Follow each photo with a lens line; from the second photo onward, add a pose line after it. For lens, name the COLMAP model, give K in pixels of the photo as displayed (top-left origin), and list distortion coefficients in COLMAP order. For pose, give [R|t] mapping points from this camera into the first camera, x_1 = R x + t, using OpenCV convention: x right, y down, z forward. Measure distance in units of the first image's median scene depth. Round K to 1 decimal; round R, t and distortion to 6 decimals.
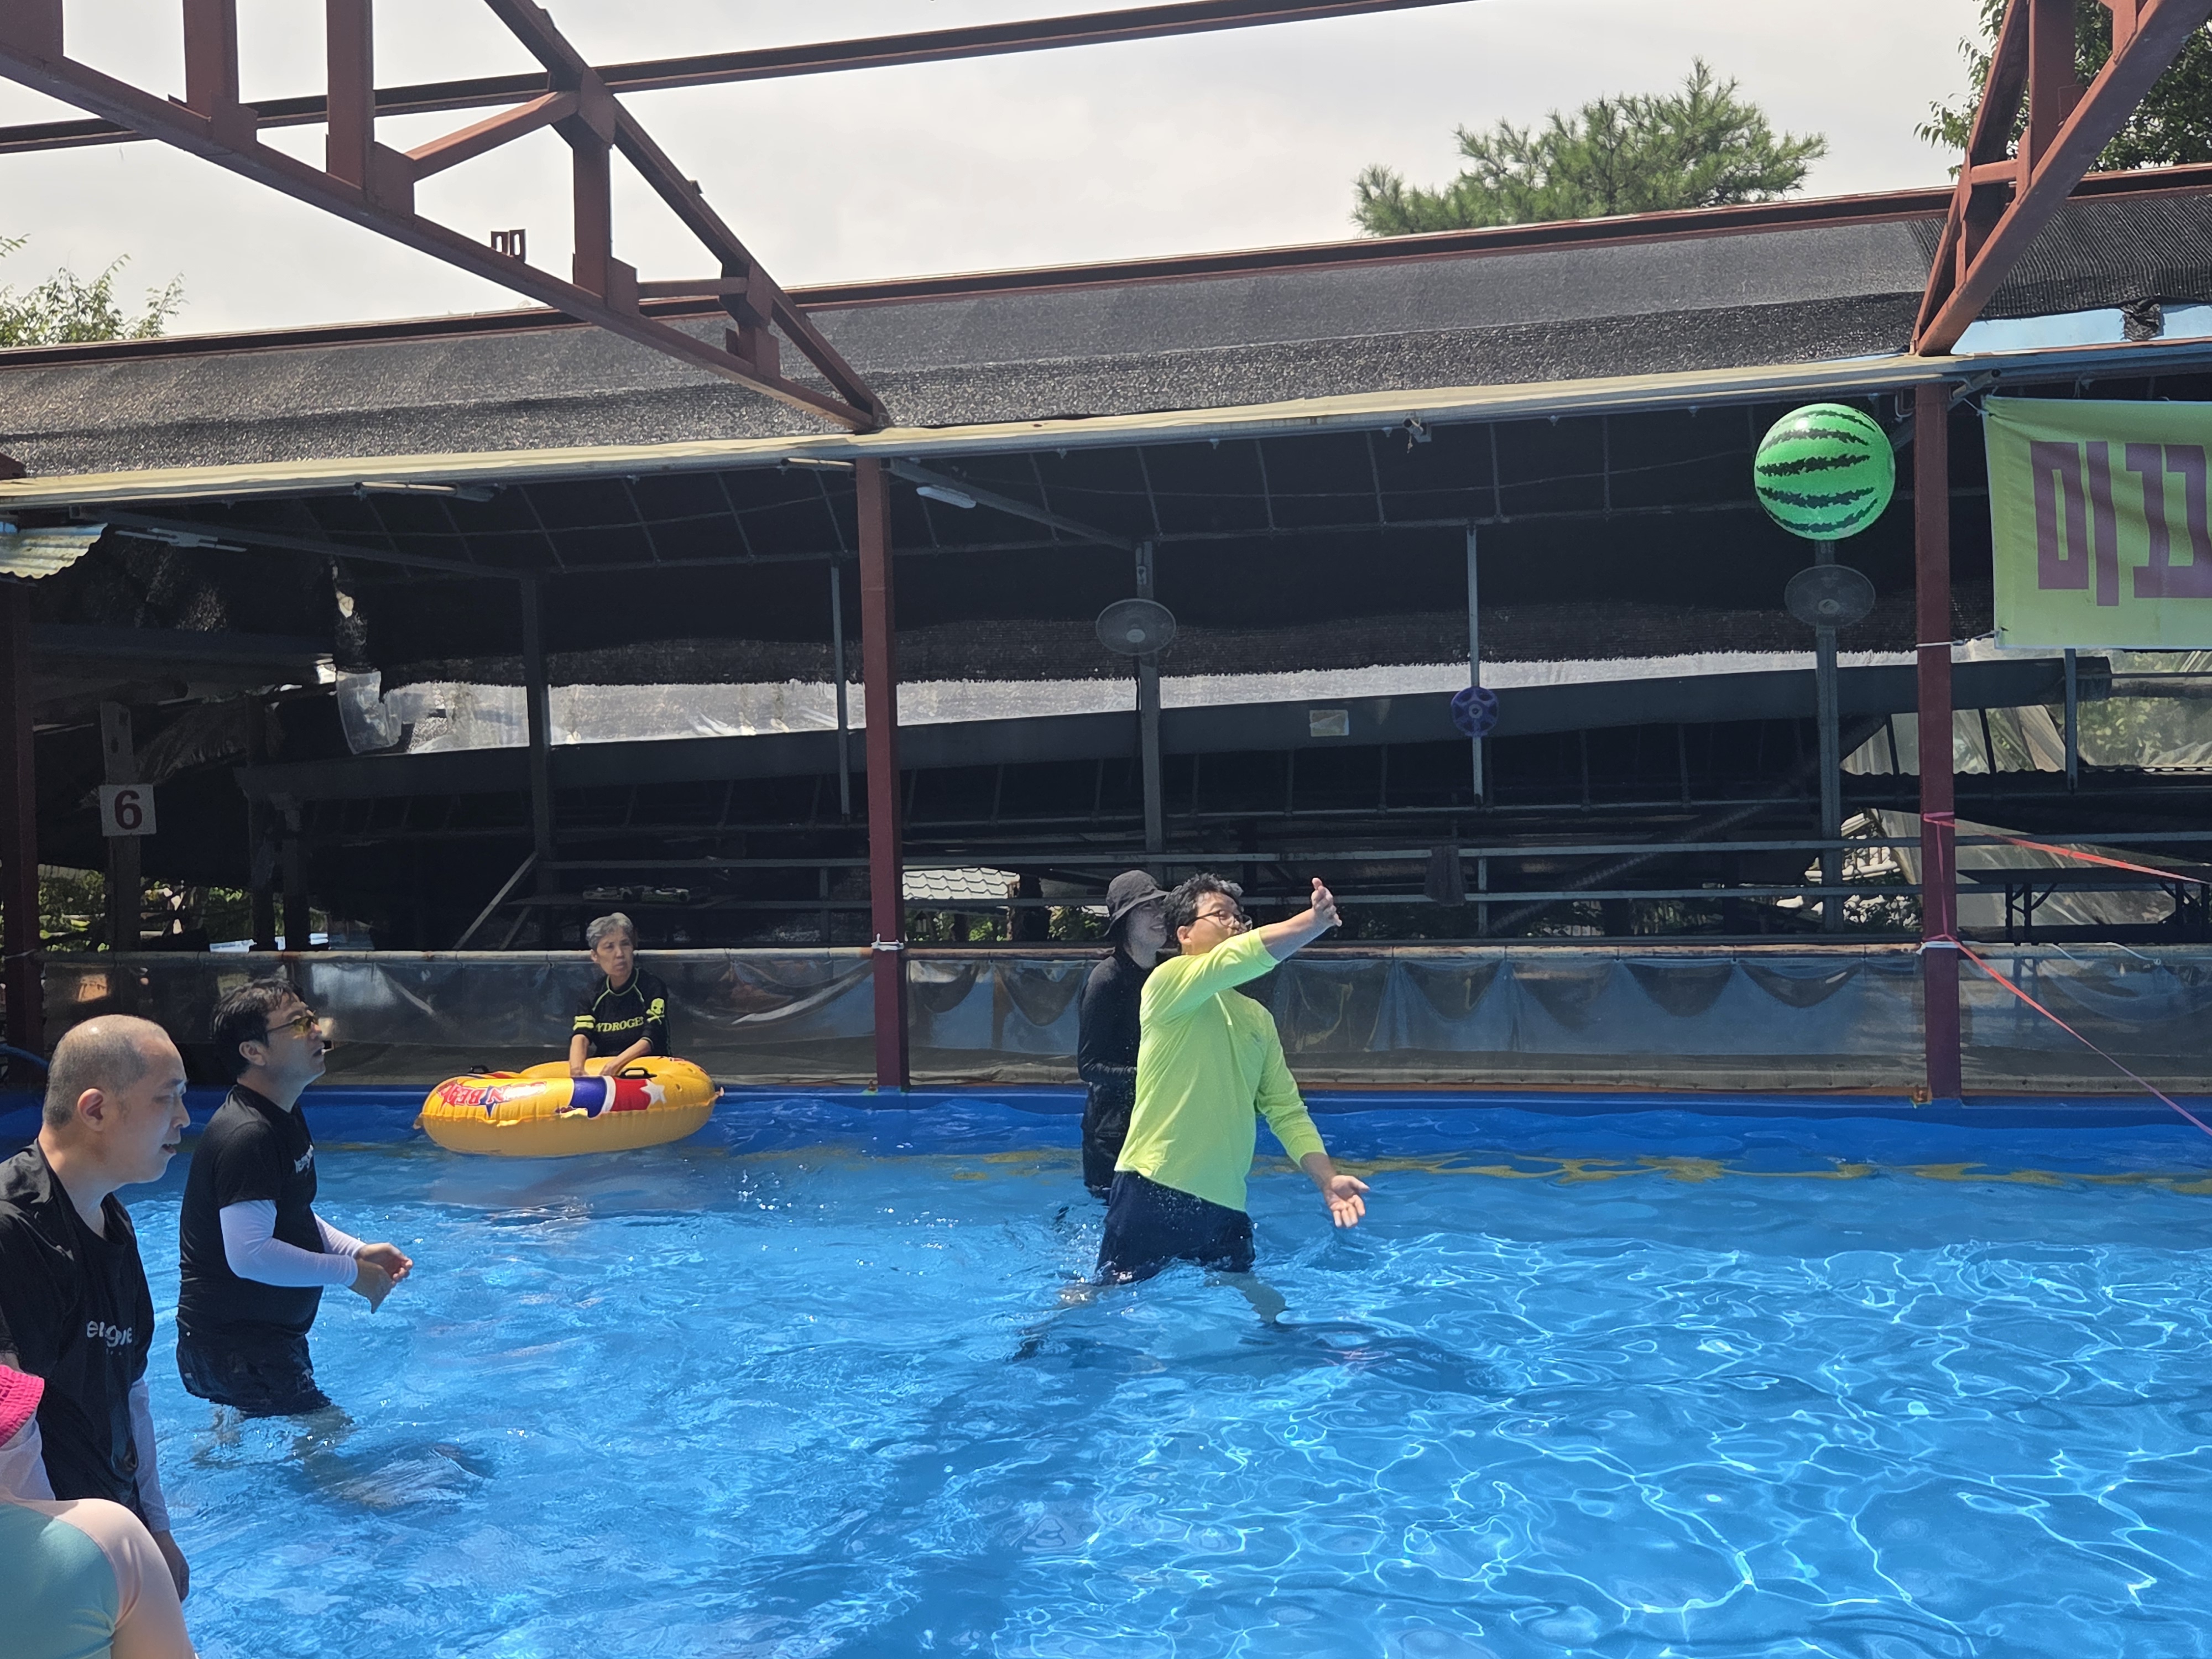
lens RADIAL K [[2106.7, 0, 1107.5], [0, 2106.7, 790.2], [0, 0, 1]] dist [0.137737, -0.209221]
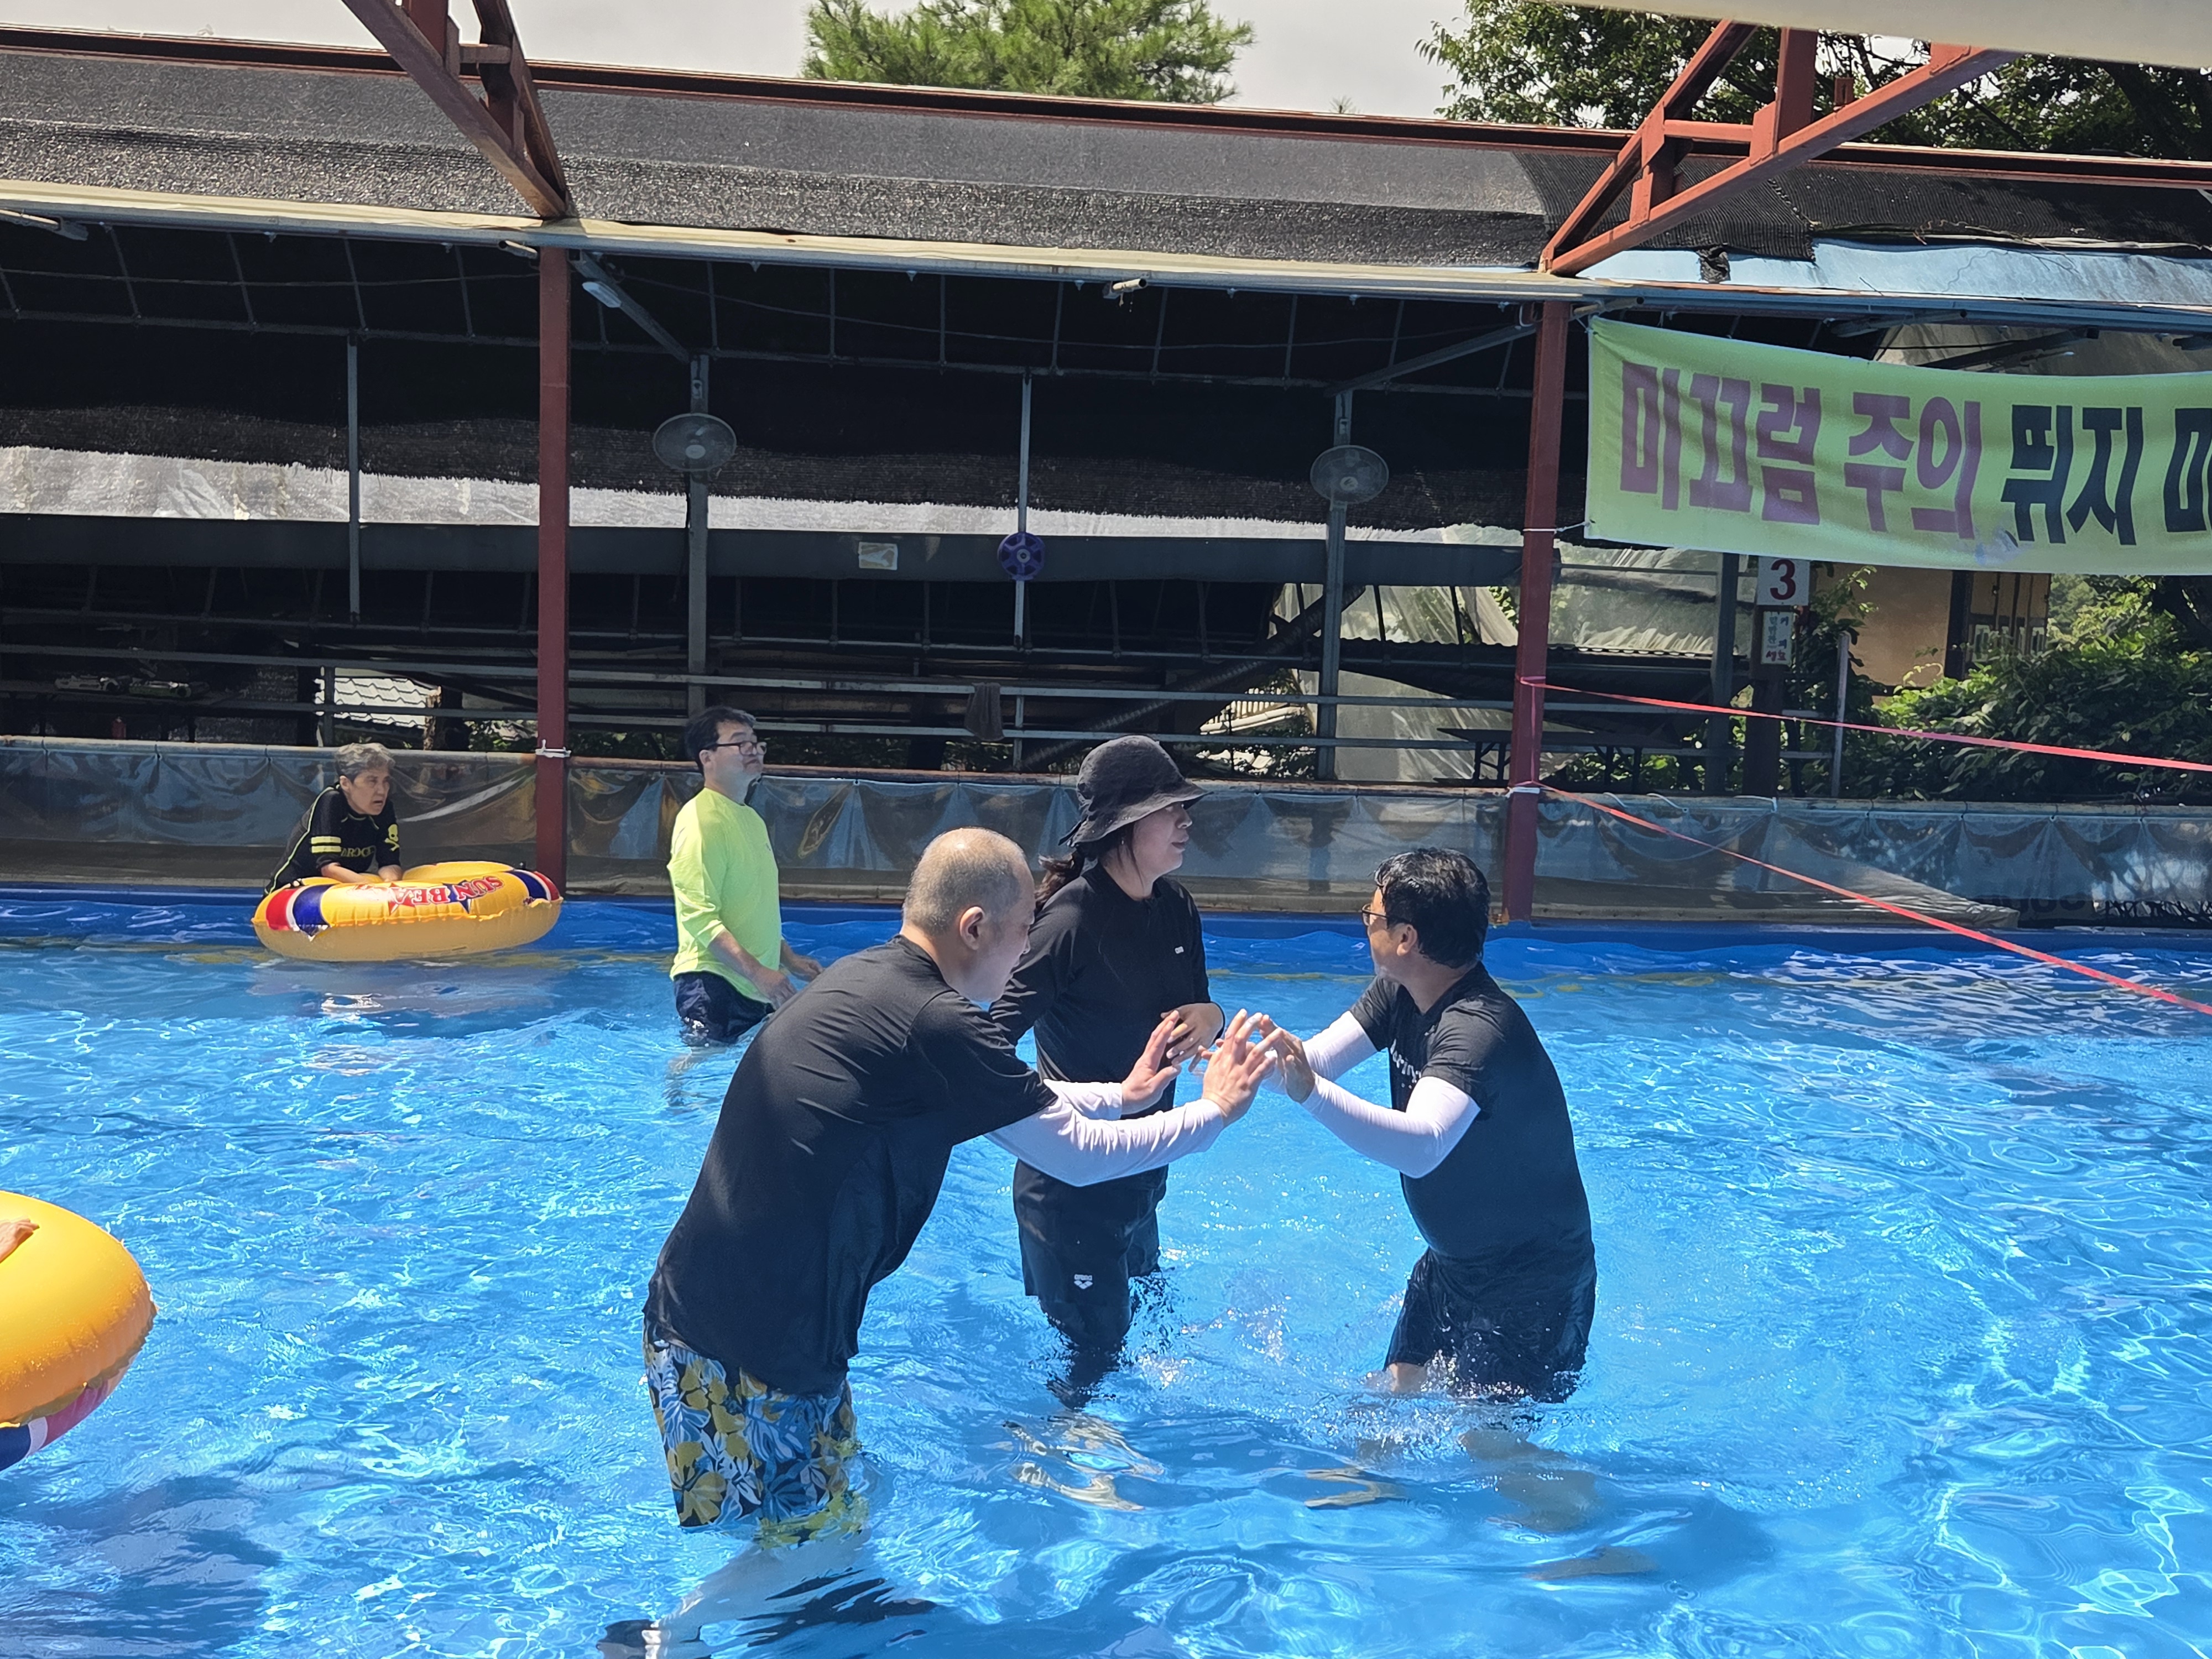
lens RADIAL K [[2112.8, 0, 1106.0], [0, 2112.8, 829.5], [0, 0, 1]] dist [0.084062, -0.088523]
pose [[0.948529, 0.033266, 0.314938, -0.111678], [-0.063454, 0.994265, 0.086088, 0.004618], [-0.310268, -0.101641, 0.945200, -0.014586]]
